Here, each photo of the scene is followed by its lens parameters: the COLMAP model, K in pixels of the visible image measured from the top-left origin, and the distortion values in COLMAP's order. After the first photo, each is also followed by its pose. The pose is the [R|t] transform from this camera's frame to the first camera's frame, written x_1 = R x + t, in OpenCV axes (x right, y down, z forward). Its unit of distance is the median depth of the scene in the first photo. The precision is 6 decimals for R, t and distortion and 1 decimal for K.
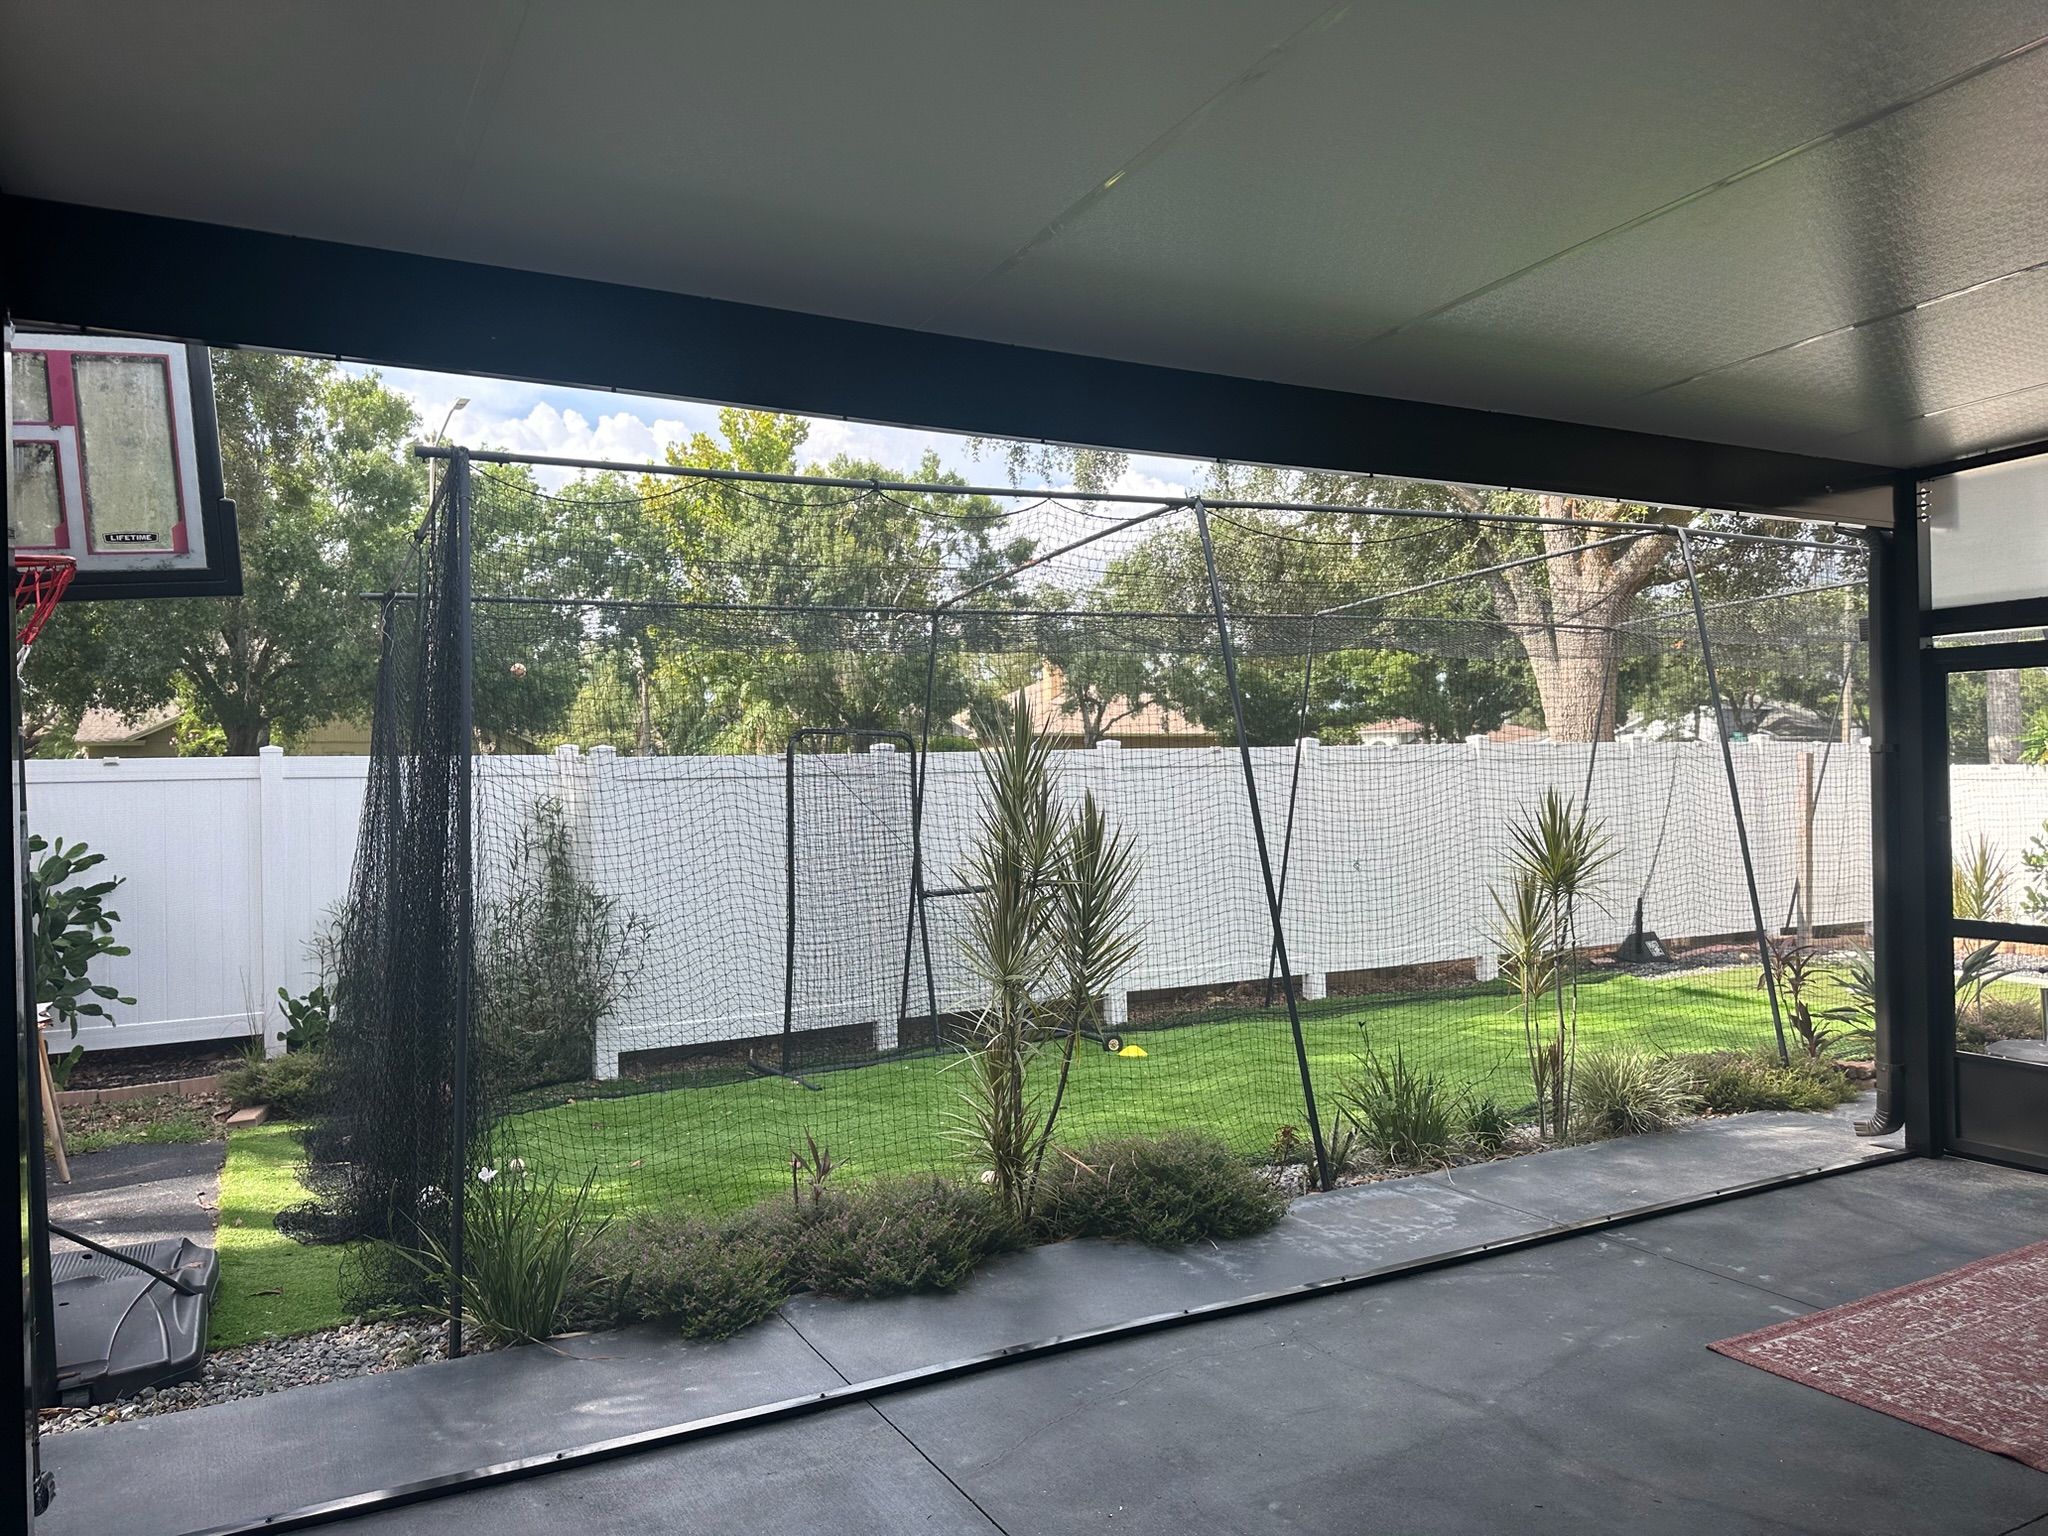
lens RADIAL K [[1436.6, 0, 1032.8], [0, 1436.6, 761.3], [0, 0, 1]] dist [0.047083, -0.052437]
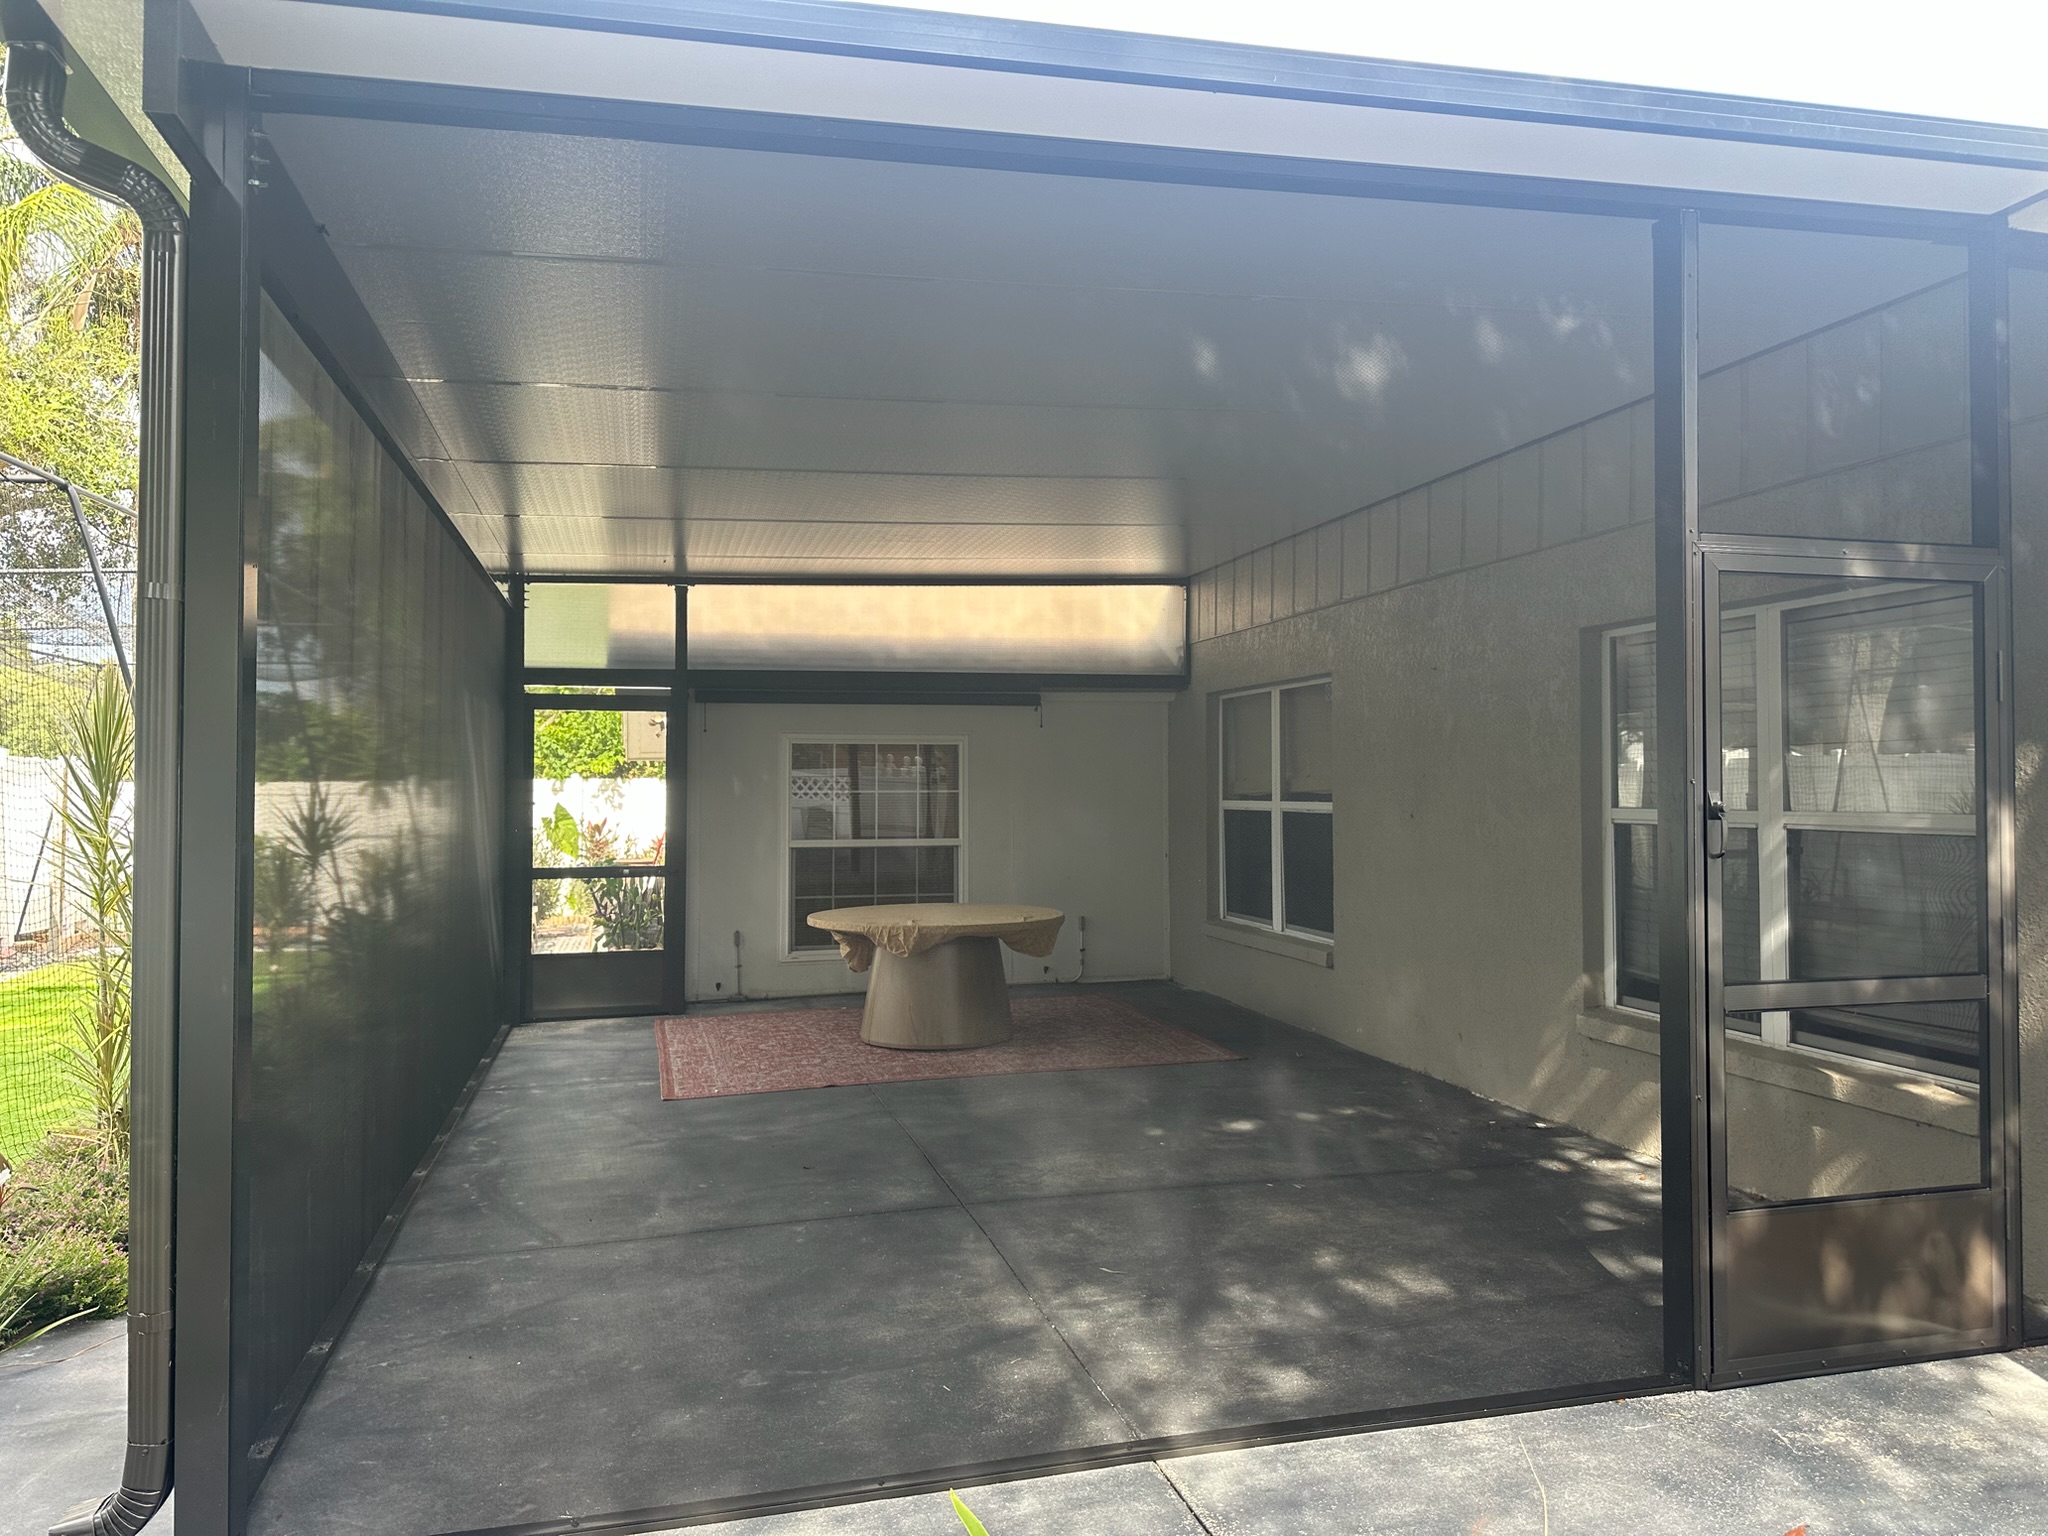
lens RADIAL K [[1436.6, 0, 1014.3], [0, 1436.6, 763.8], [0, 0, 1]] dist [0.047083, -0.052437]
pose [[0.234280, 0.032472, 0.971627, -0.712365], [-0.009515, 0.999471, -0.031108, 0.037922], [-0.972123, -0.001957, 0.234465, 0.132011]]
